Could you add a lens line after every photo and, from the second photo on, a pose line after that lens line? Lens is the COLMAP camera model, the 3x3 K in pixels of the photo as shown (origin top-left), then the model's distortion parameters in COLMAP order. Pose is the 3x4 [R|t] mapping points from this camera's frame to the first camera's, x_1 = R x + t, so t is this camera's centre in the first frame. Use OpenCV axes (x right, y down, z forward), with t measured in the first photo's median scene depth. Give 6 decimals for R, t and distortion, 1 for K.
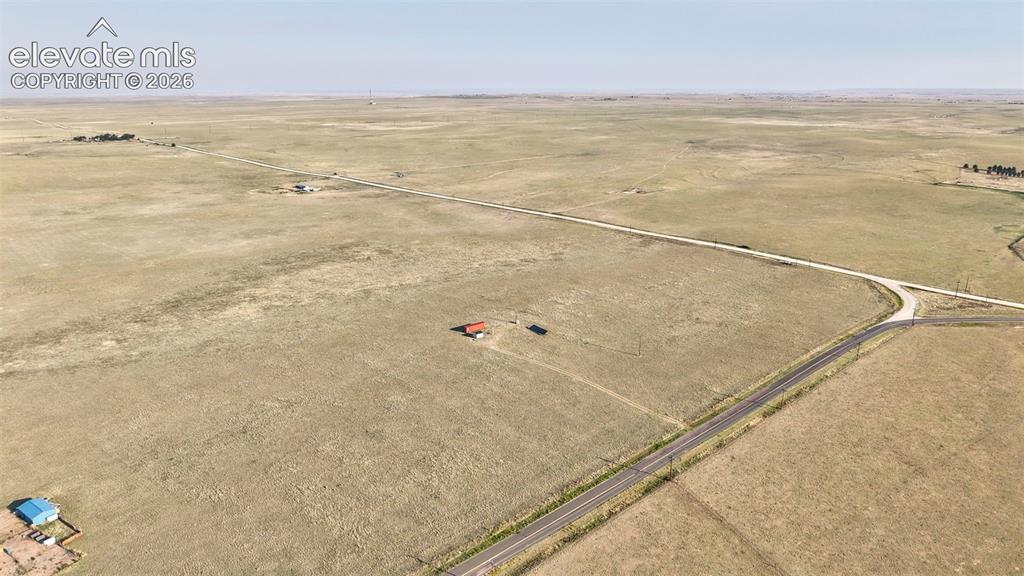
lens RADIAL K [[672.8, 0, 511.2], [0, 672.8, 292.2], [0, 0, 1]] dist [0.022308, -0.024941]
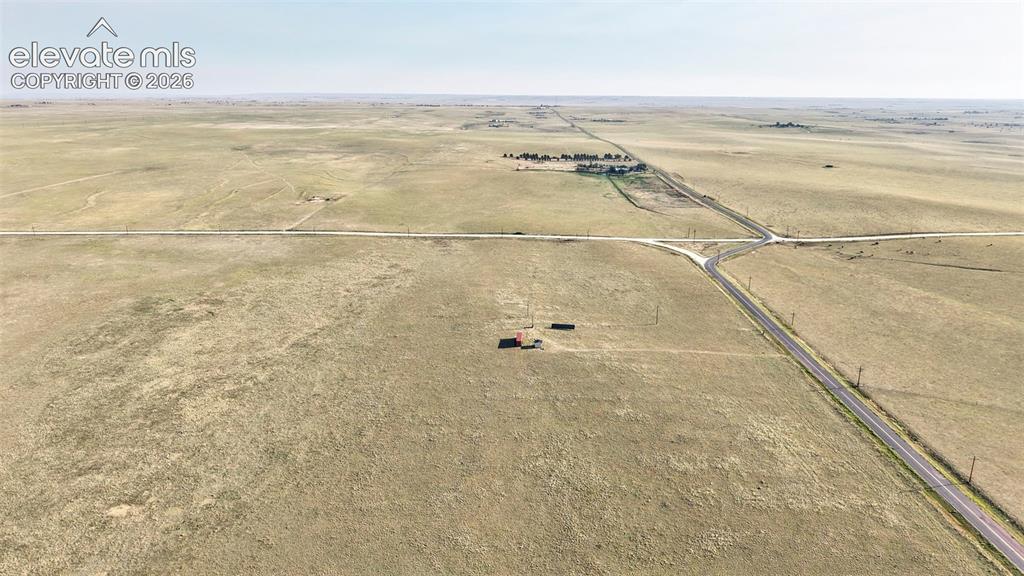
lens RADIAL K [[672.8, 0, 507.5], [0, 672.8, 286.4], [0, 0, 1]] dist [0.022308, -0.024941]
pose [[0.712778, -0.193148, 0.674271, -0.676164], [0.203016, 0.976999, 0.065256, -0.086139], [-0.671366, 0.090375, 0.735595, 0.279979]]
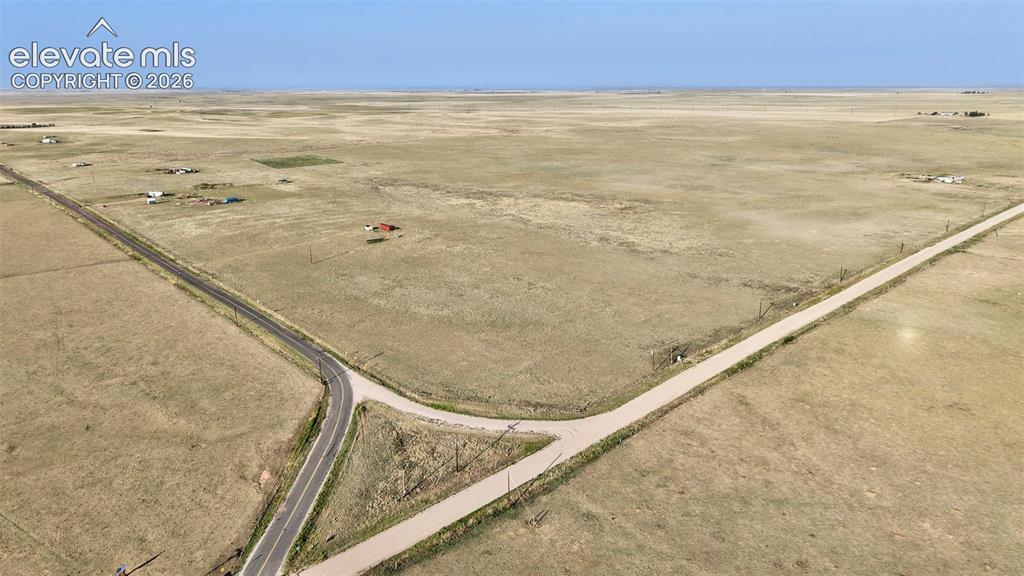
lens RADIAL K [[672.8, 0, 515.1], [0, 672.8, 286.9], [0, 0, 1]] dist [0.022308, -0.024941]
pose [[0.002803, 0.293898, -0.955833, 1.212983], [-0.283316, 0.916906, 0.281098, -0.277878], [0.959023, 0.270015, 0.085836, 1.116921]]
